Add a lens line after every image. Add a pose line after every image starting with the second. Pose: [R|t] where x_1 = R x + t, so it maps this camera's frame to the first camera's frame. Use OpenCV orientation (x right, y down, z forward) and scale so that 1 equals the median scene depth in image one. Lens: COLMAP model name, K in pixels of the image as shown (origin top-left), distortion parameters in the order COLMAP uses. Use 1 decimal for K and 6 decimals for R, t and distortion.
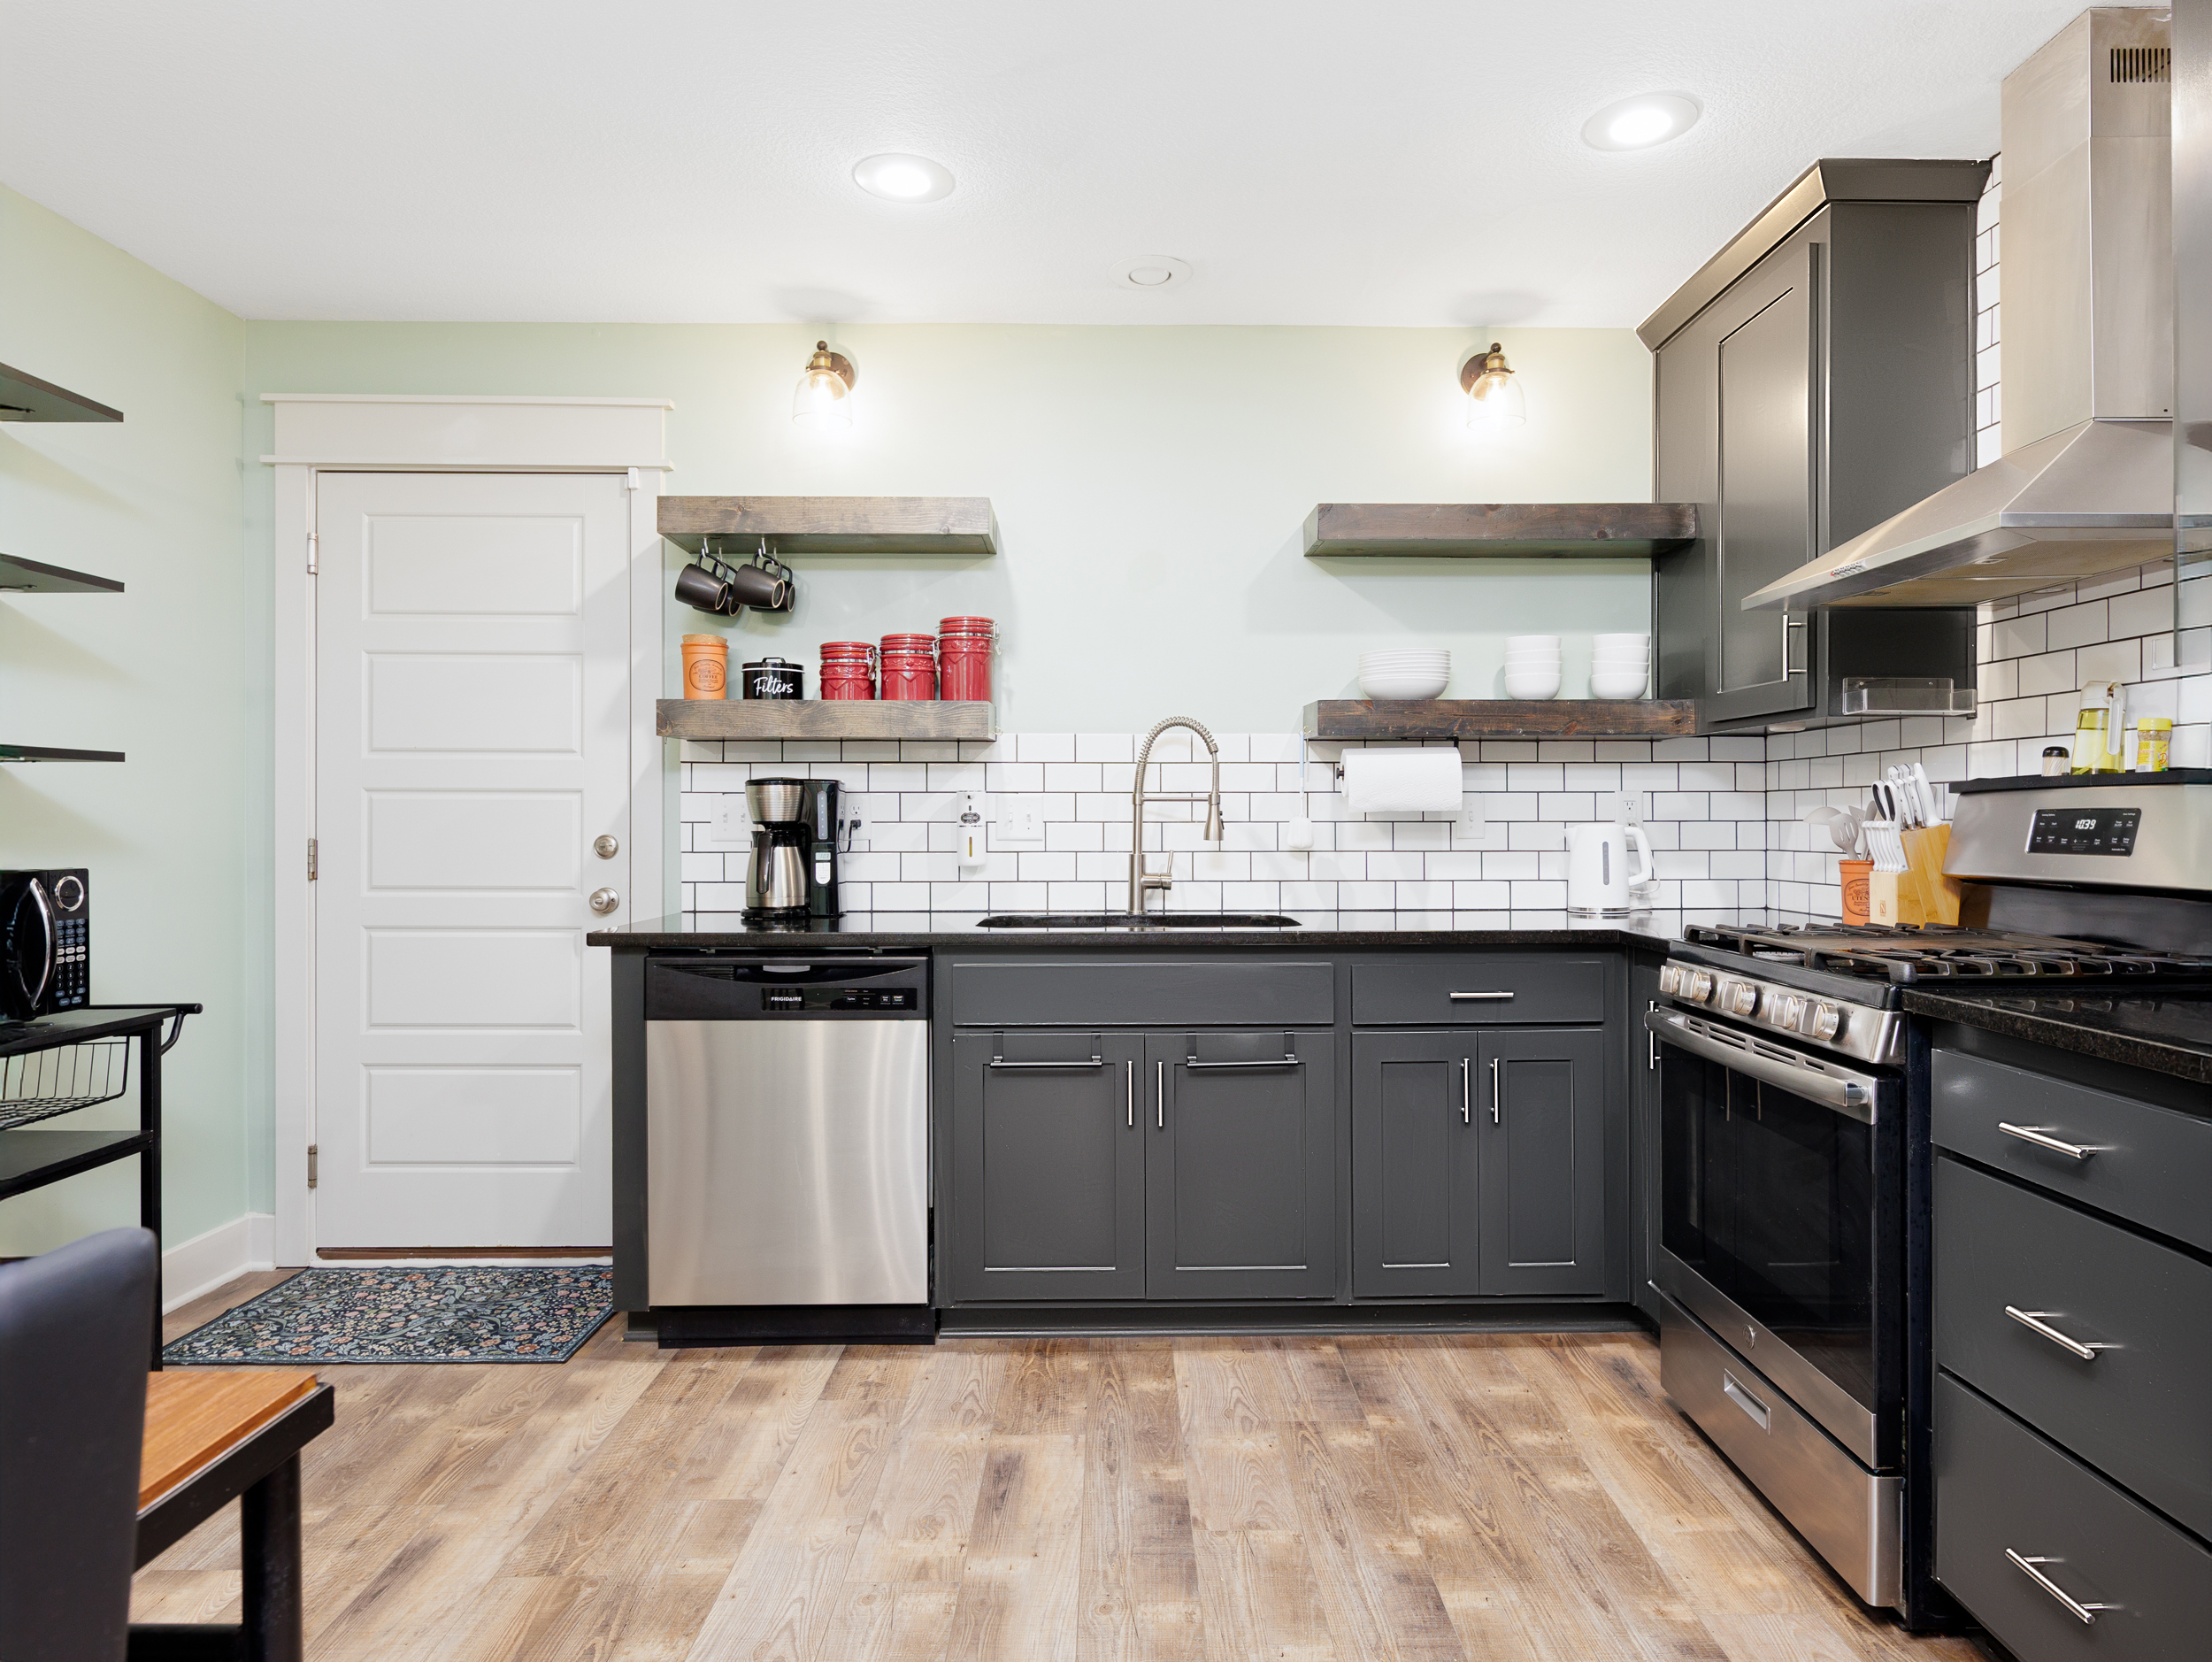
lens RADIAL K [[1278.5, 0, 1168.4], [0, 1278.5, 822.5], [0, 0, 1]] dist [-0.000659, -0.000316]
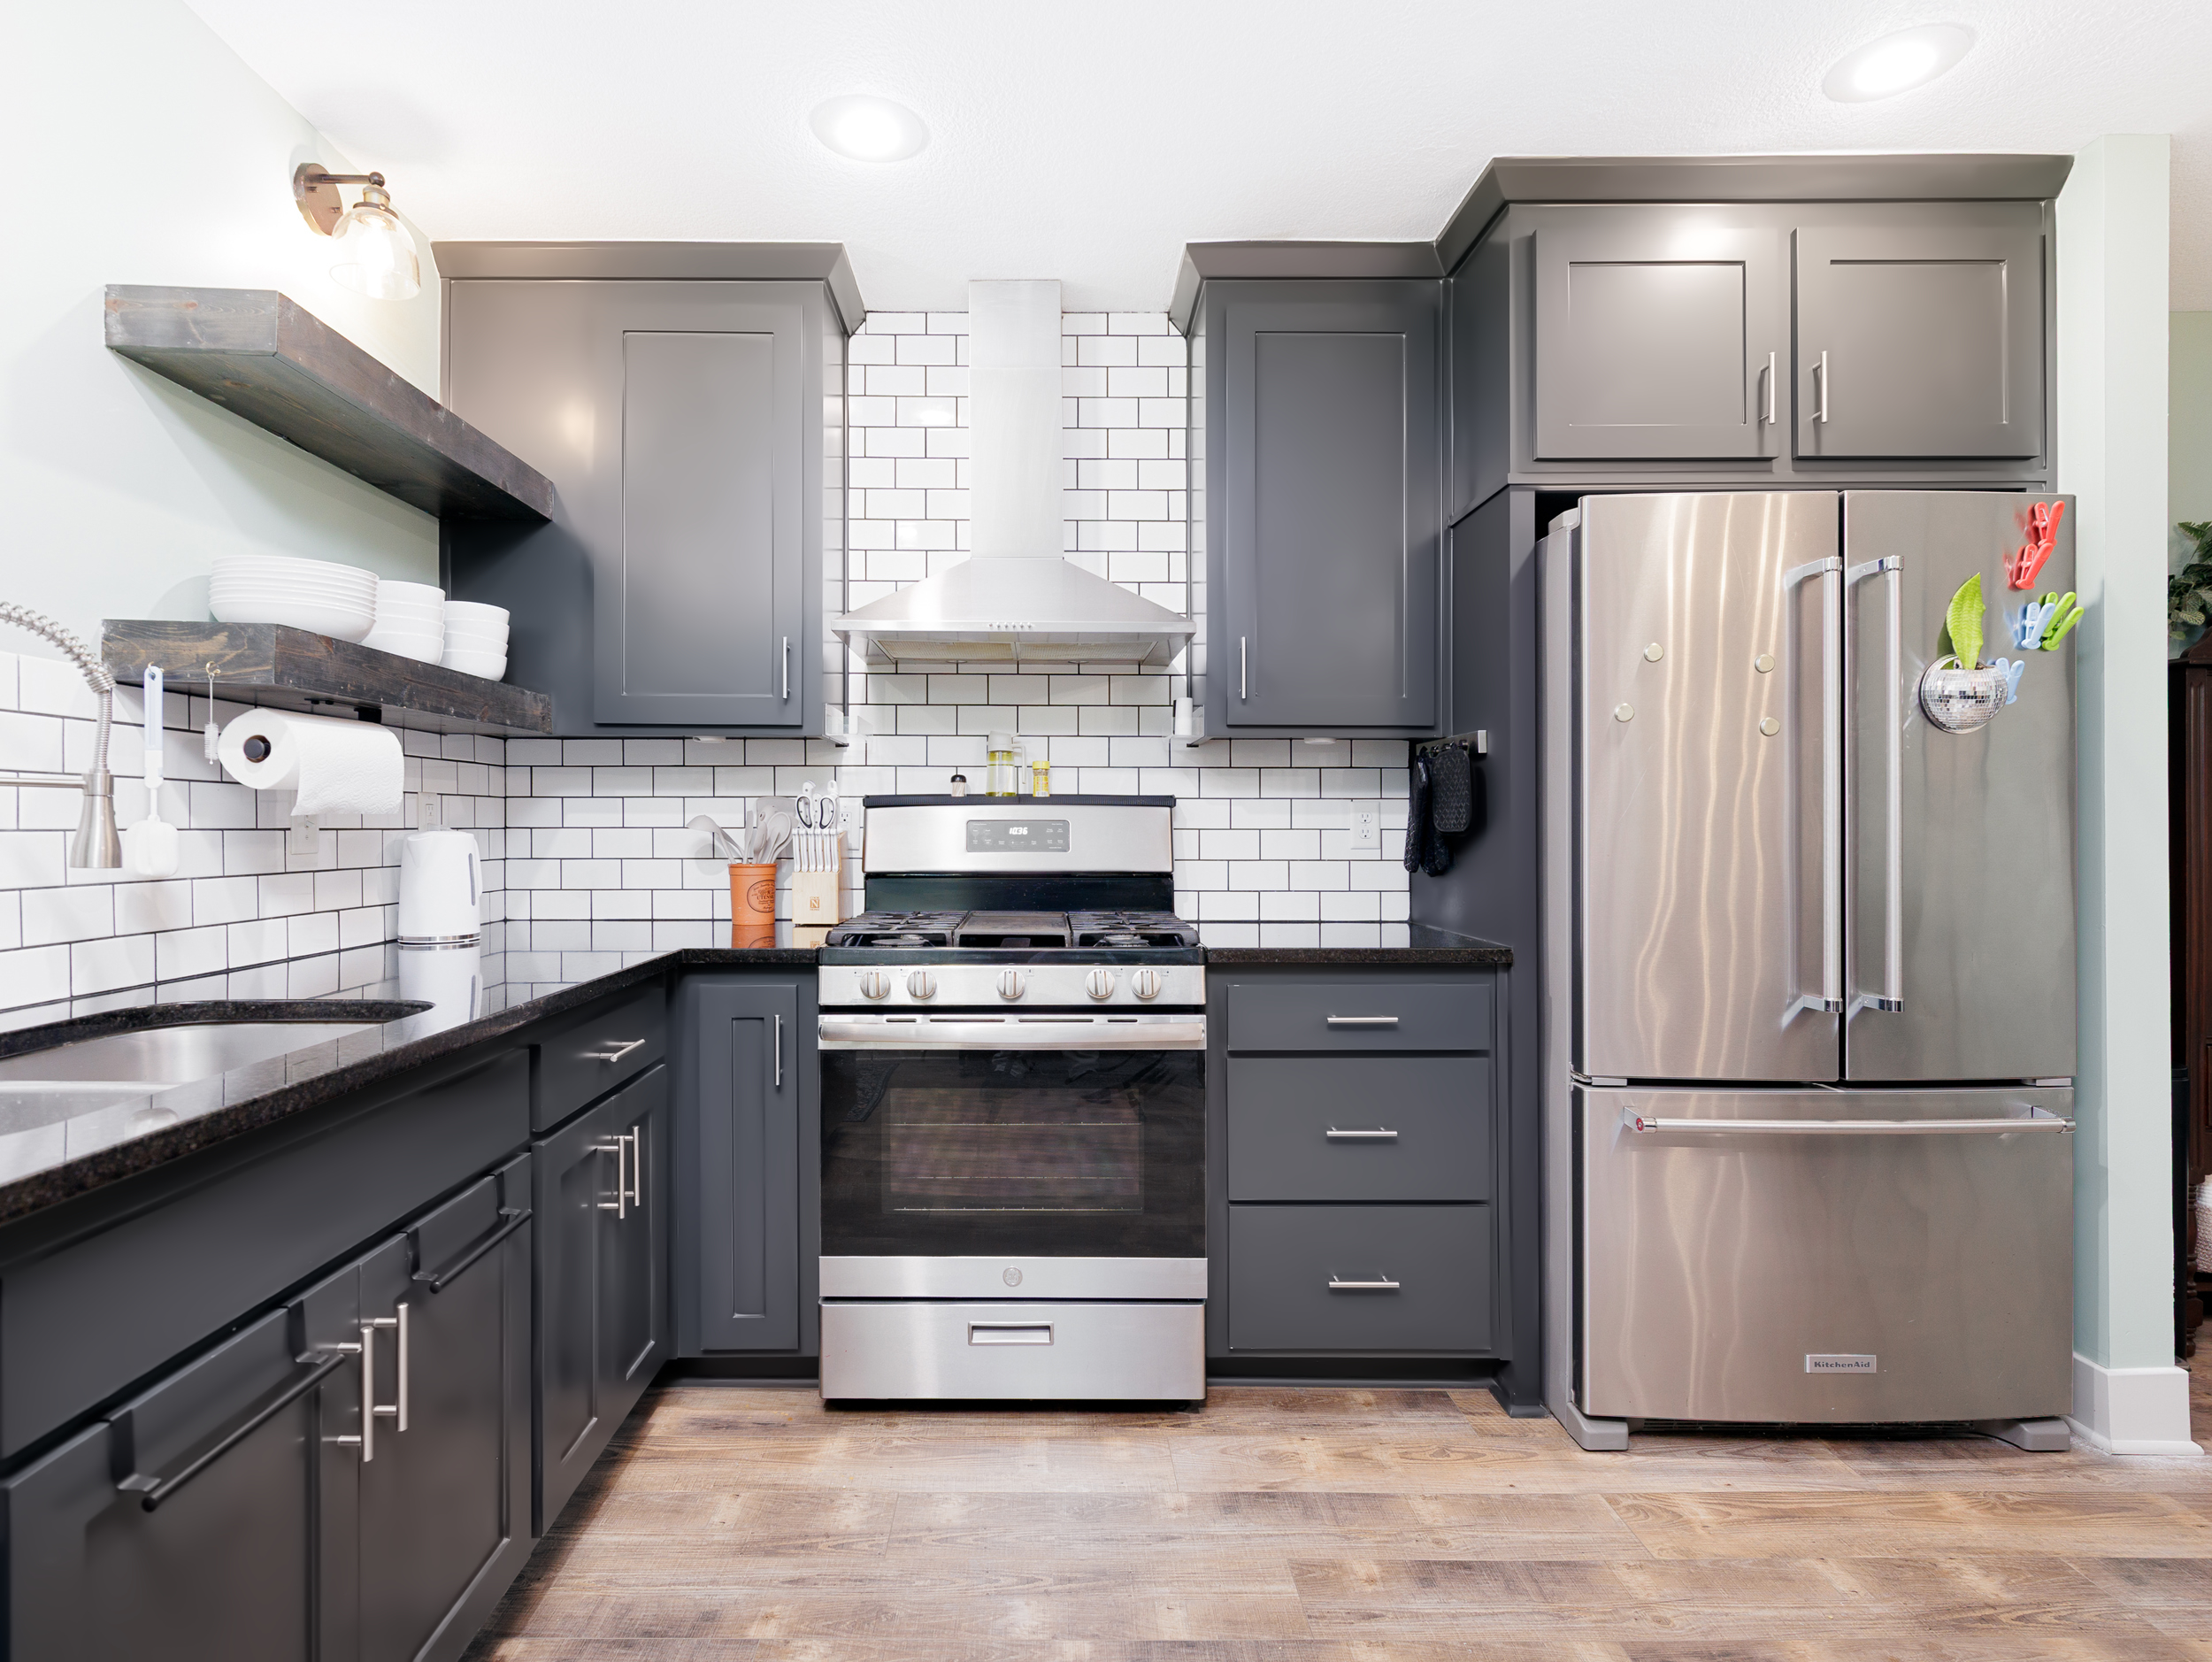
lens RADIAL K [[1066.4, 0, 1117.6], [0, 1066.4, 824.7], [0, 0, 1]] dist [-0.001181, -0.000834]
pose [[0.059294, 0.002665, 0.998237, -0.371581], [0.000474, 0.999996, -0.002698, -0.001735], [-0.998240, 0.000633, 0.059293, 0.626406]]
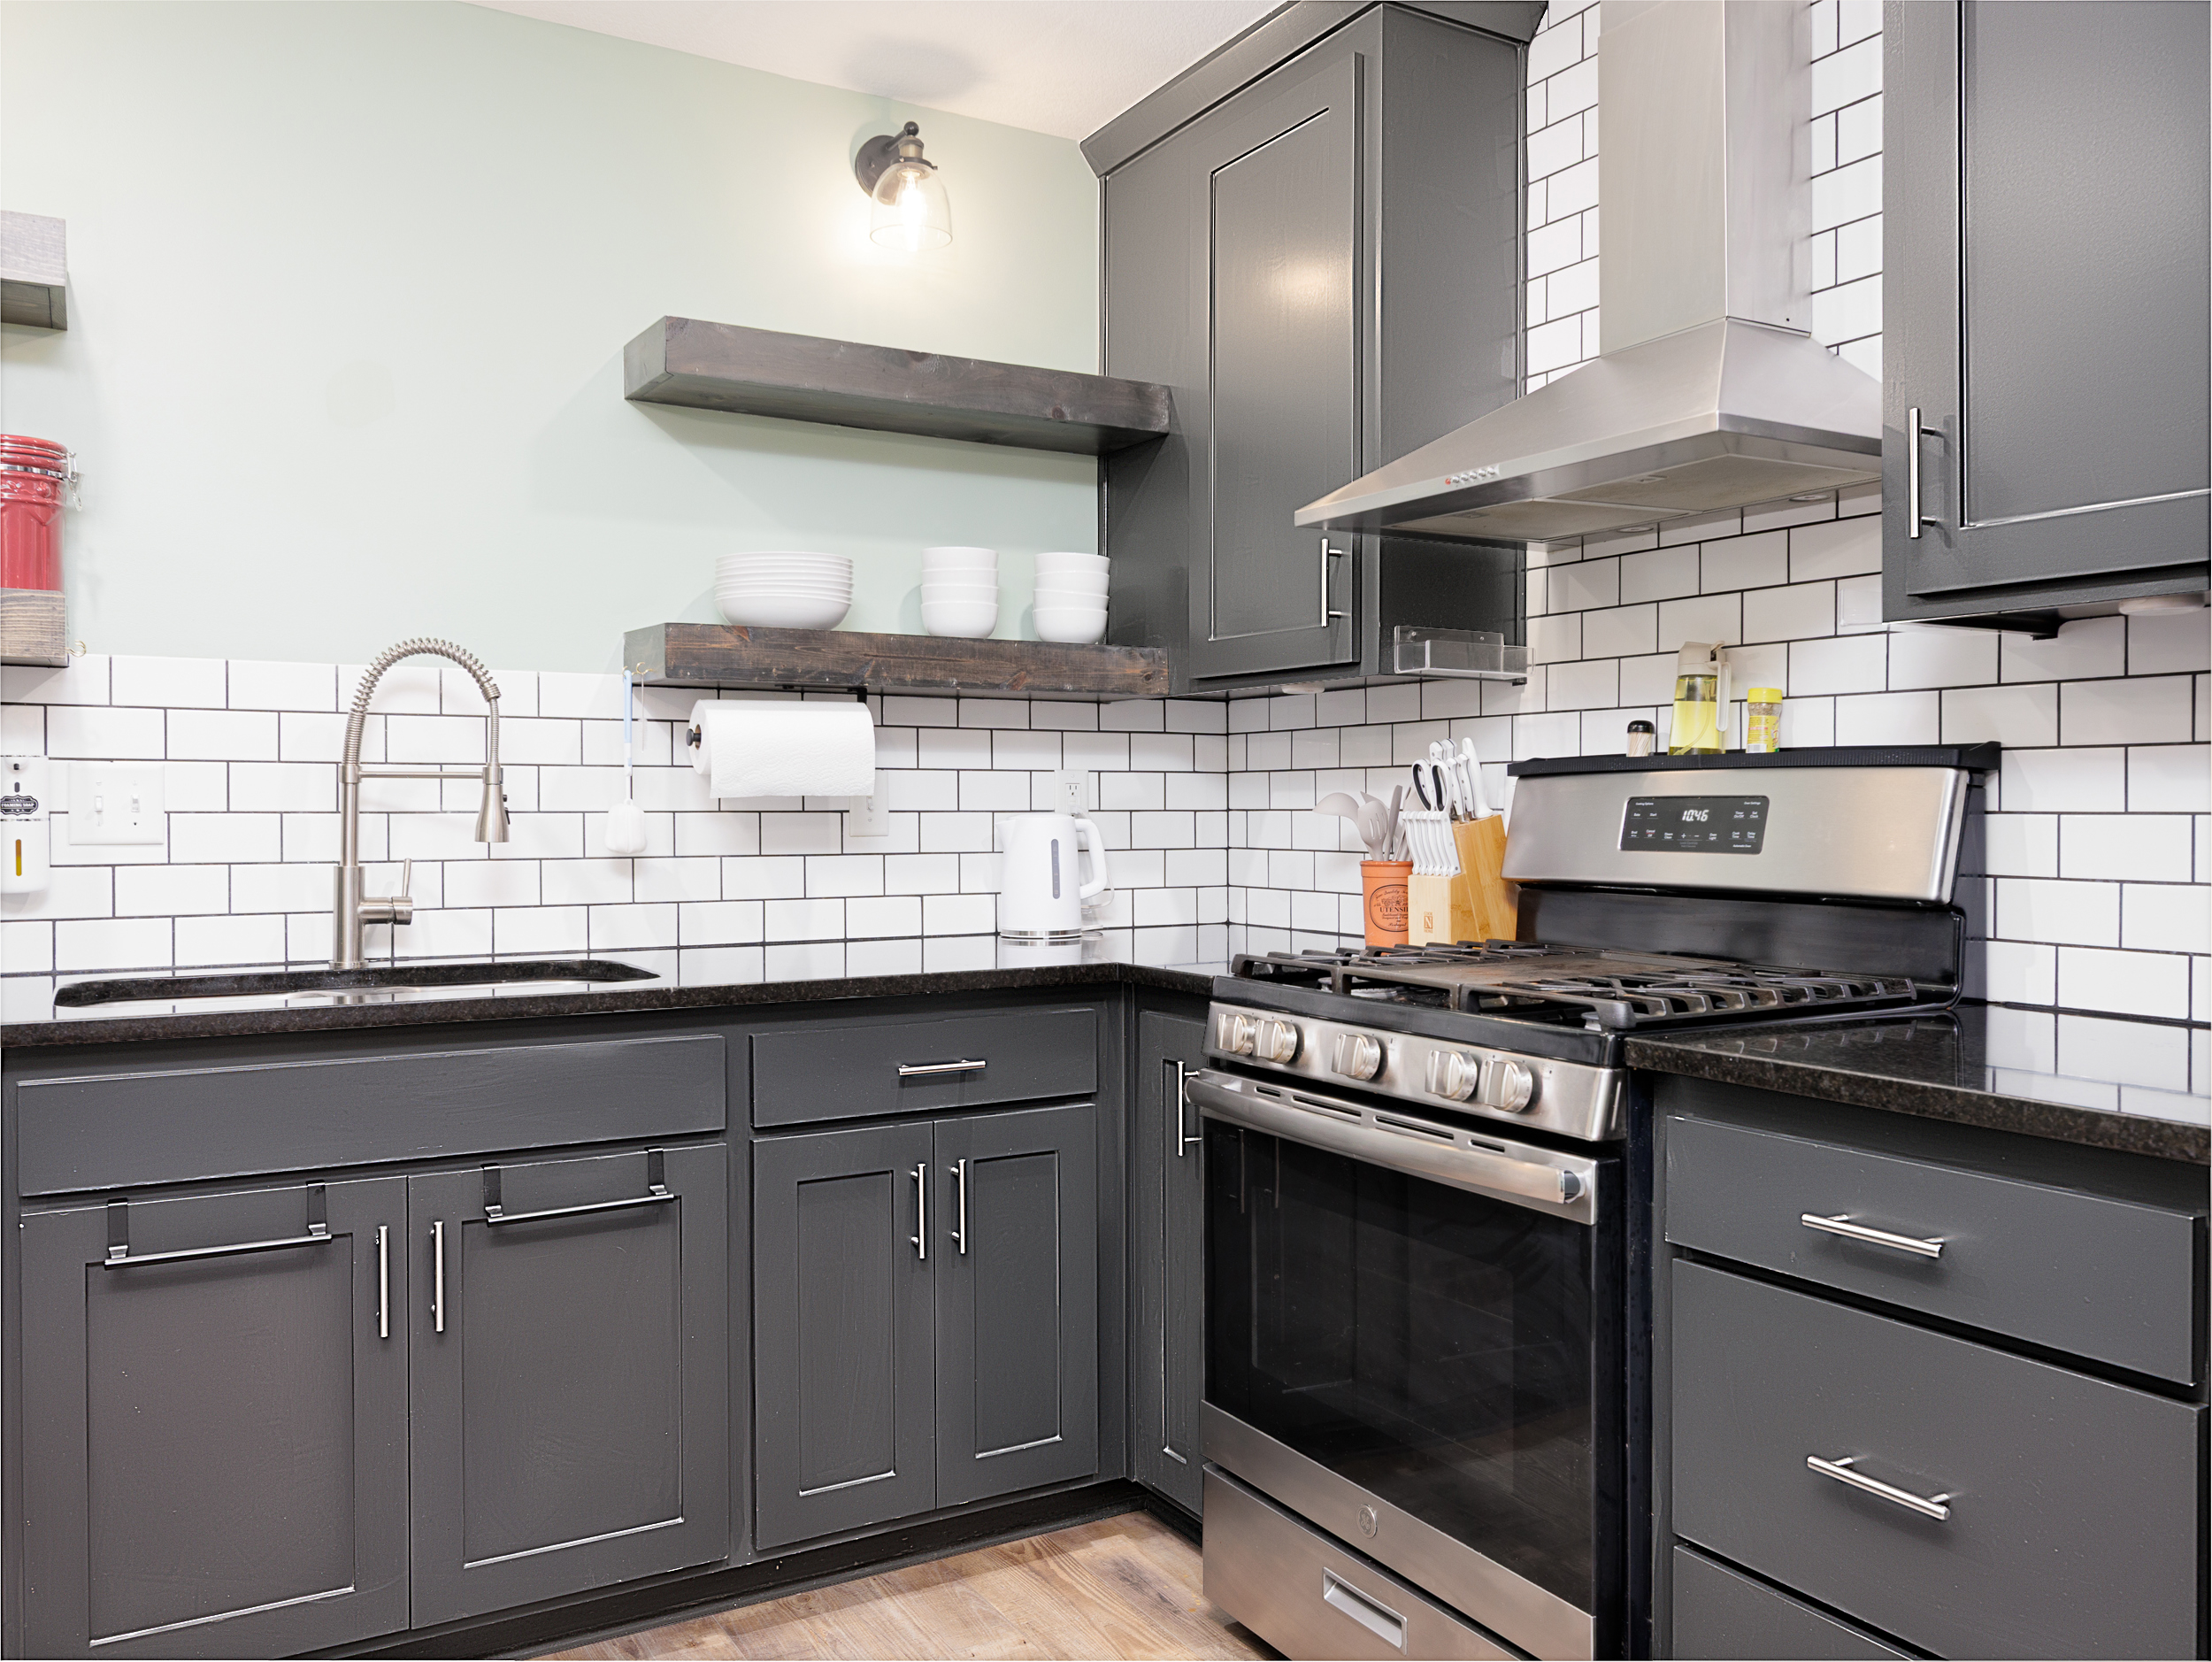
lens RADIAL K [[1675.0, 0, 1109.2], [0, 1675.0, 821.9], [0, 0, 1]] dist [-0.000897, 0.000325]
pose [[0.883840, -0.003115, 0.467779, -0.090586], [0.000103, 0.999979, 0.006466, -0.001097], [-0.467789, -0.005667, 0.883822, 0.173259]]
